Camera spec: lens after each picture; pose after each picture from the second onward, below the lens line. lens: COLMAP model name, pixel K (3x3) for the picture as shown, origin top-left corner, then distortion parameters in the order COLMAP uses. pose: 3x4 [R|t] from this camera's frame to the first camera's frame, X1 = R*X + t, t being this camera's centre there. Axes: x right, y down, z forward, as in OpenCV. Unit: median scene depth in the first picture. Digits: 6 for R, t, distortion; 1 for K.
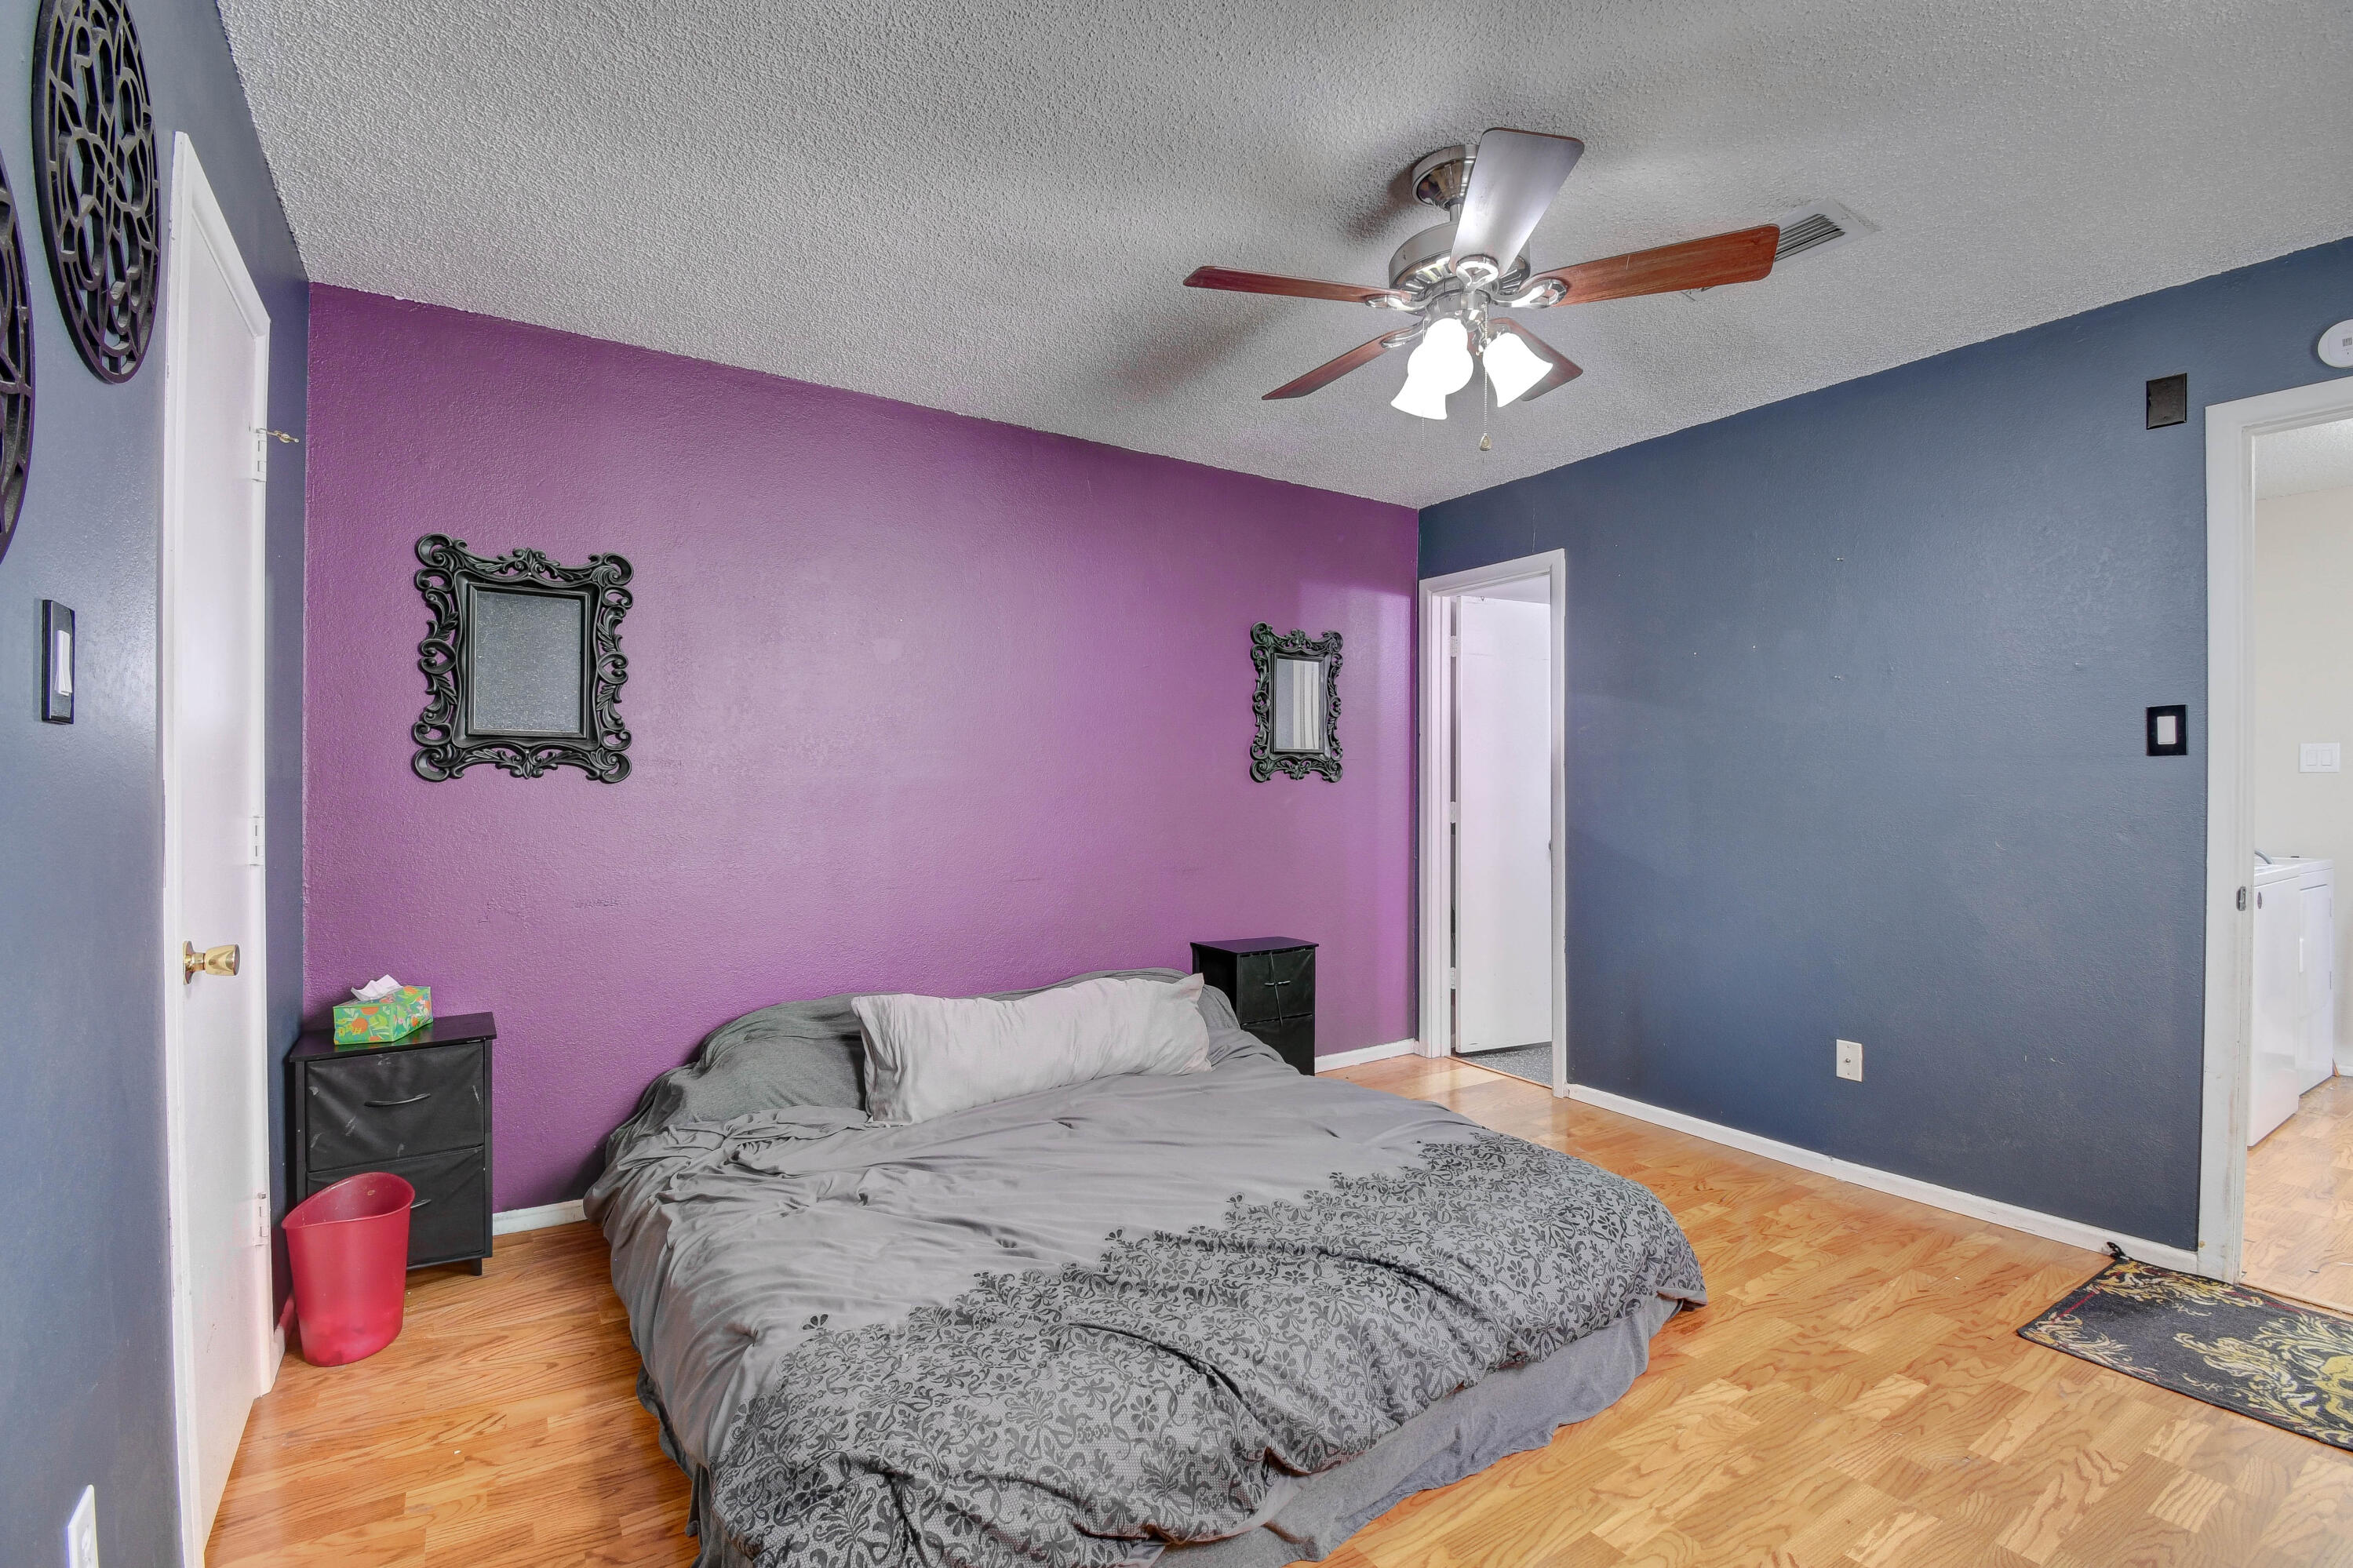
lens RADIAL K [[1035.9, 0, 1170.1], [0, 1035.9, 799.9], [0, 0, 1]] dist [0.014621, -0.021480]
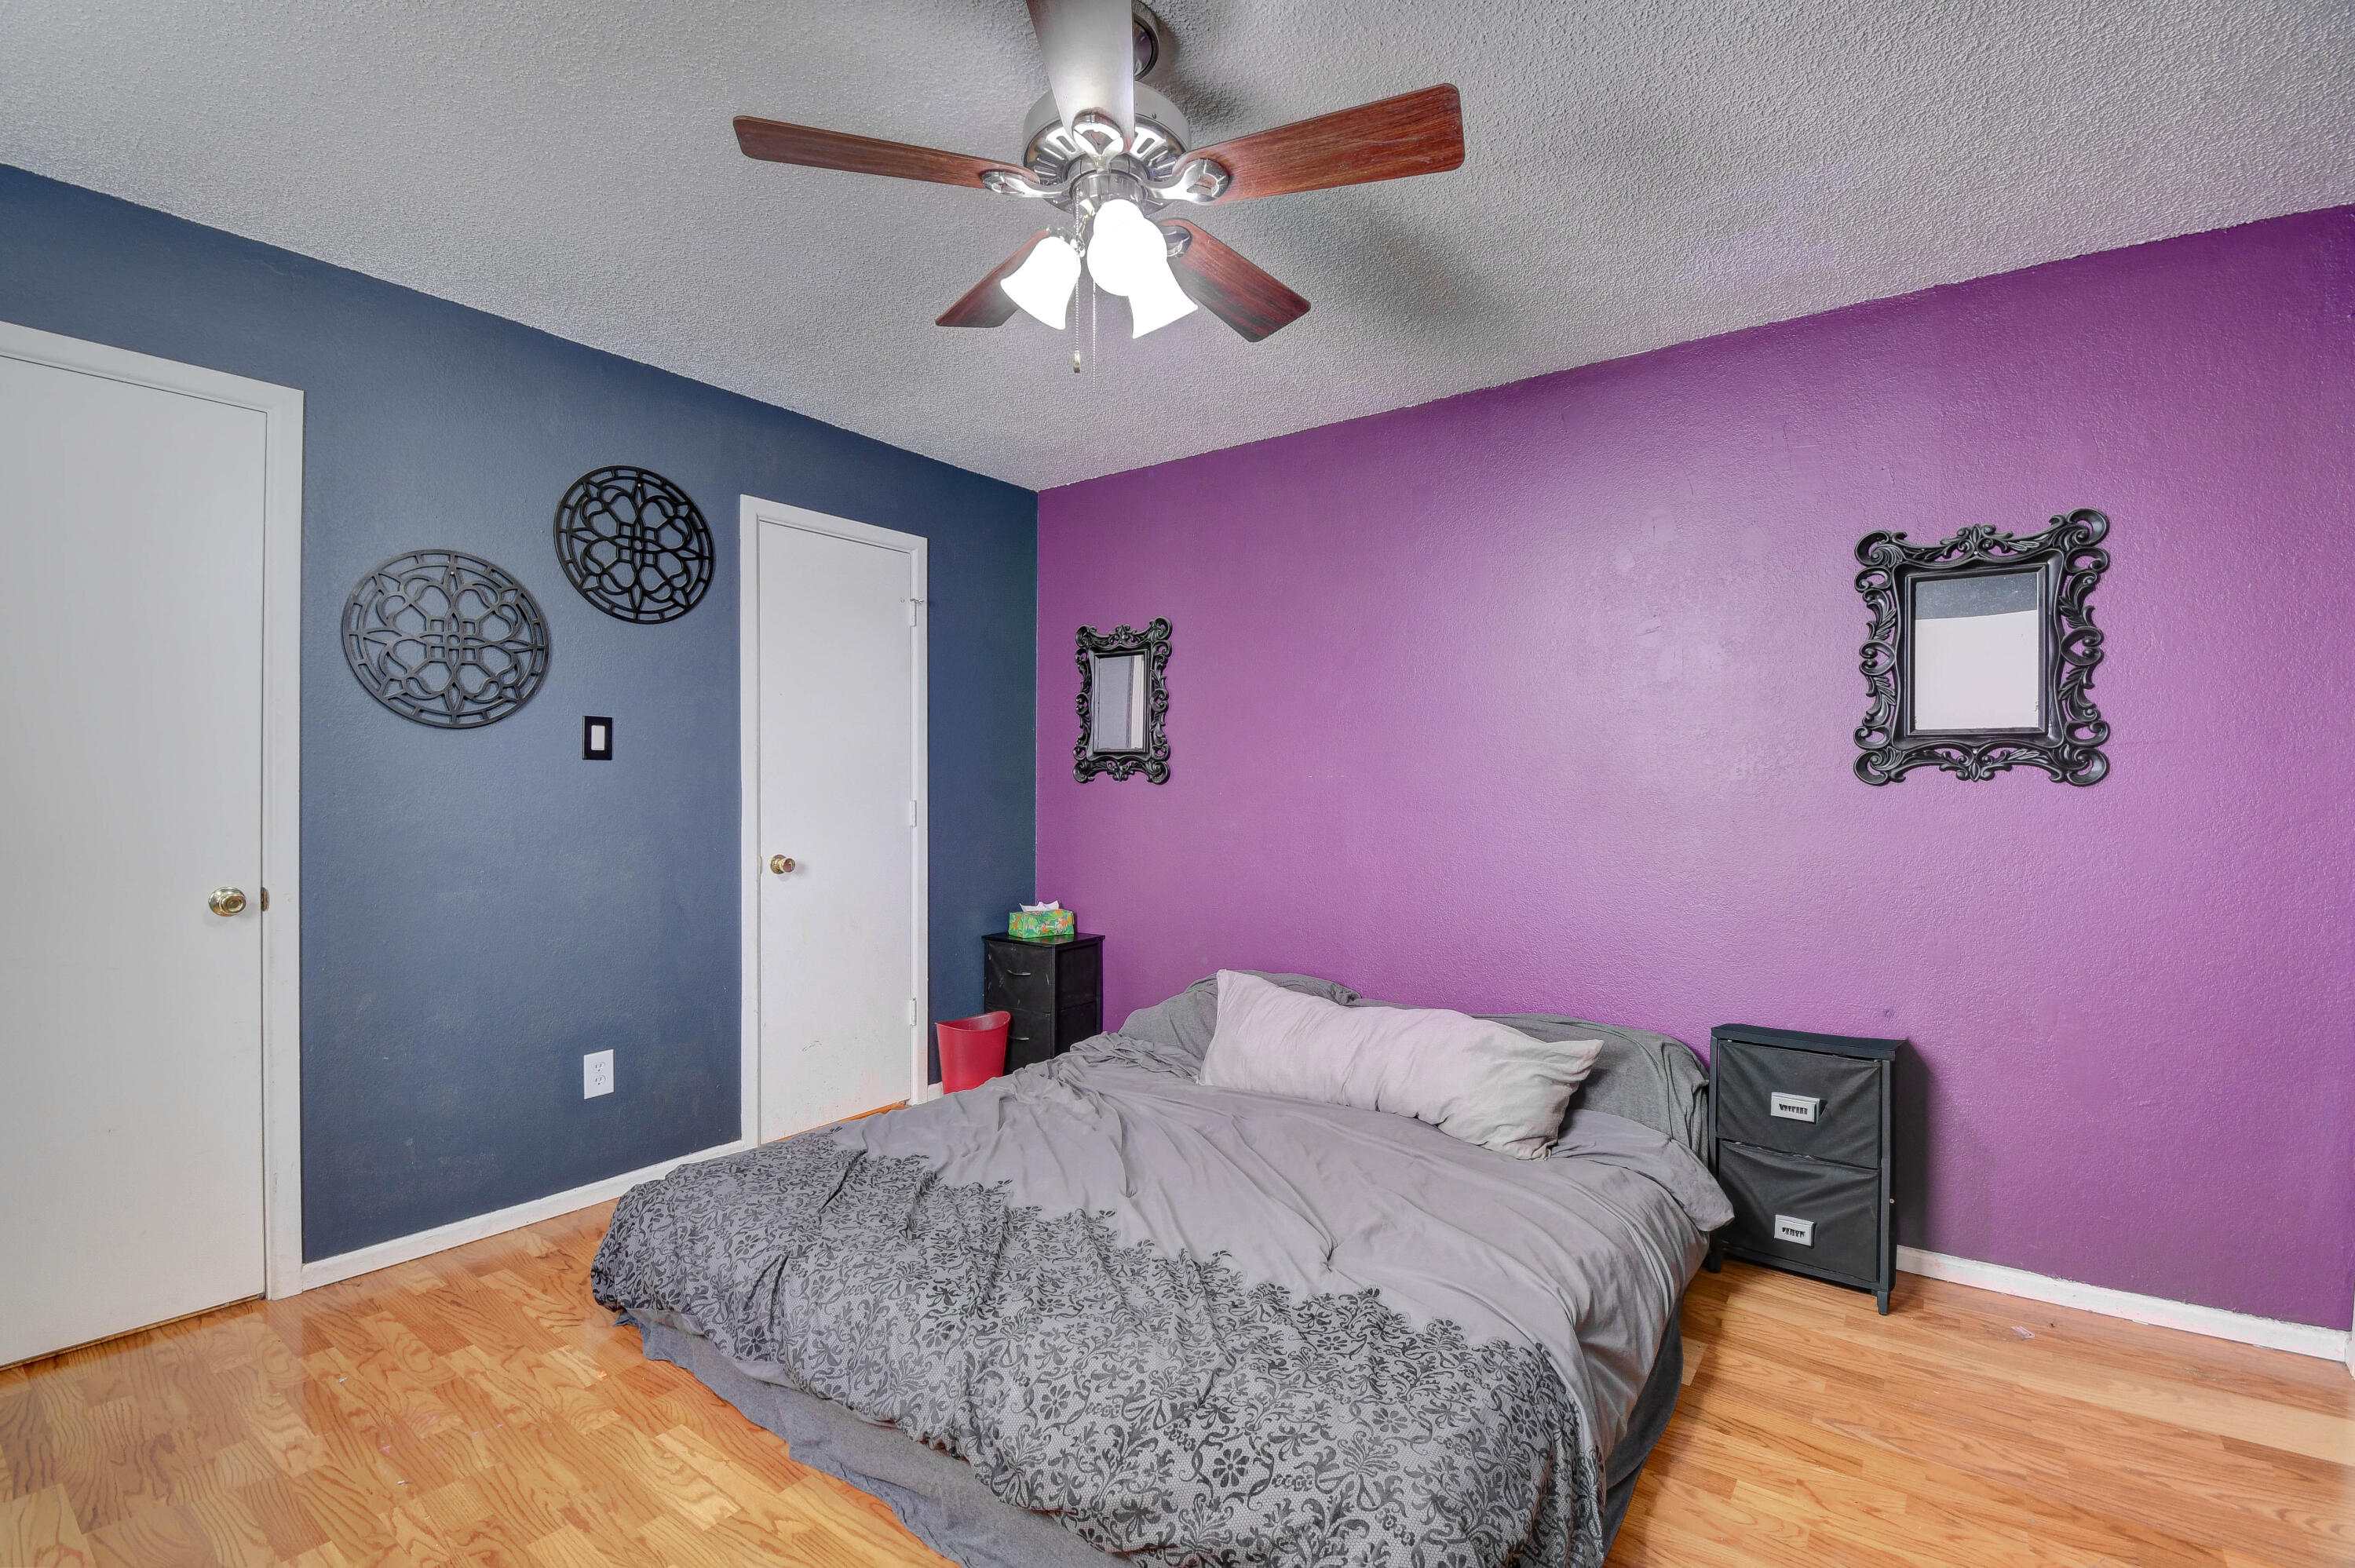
lens RADIAL K [[1036.8, 0, 1172.2], [0, 1036.8, 766.2], [0, 0, 1]] dist [0.014621, -0.021480]
pose [[0.343587, -0.011938, -0.939045, 0.830971], [-0.016268, 0.999694, -0.018661, -0.015736], [0.938980, 0.021688, 0.343287, 0.588478]]
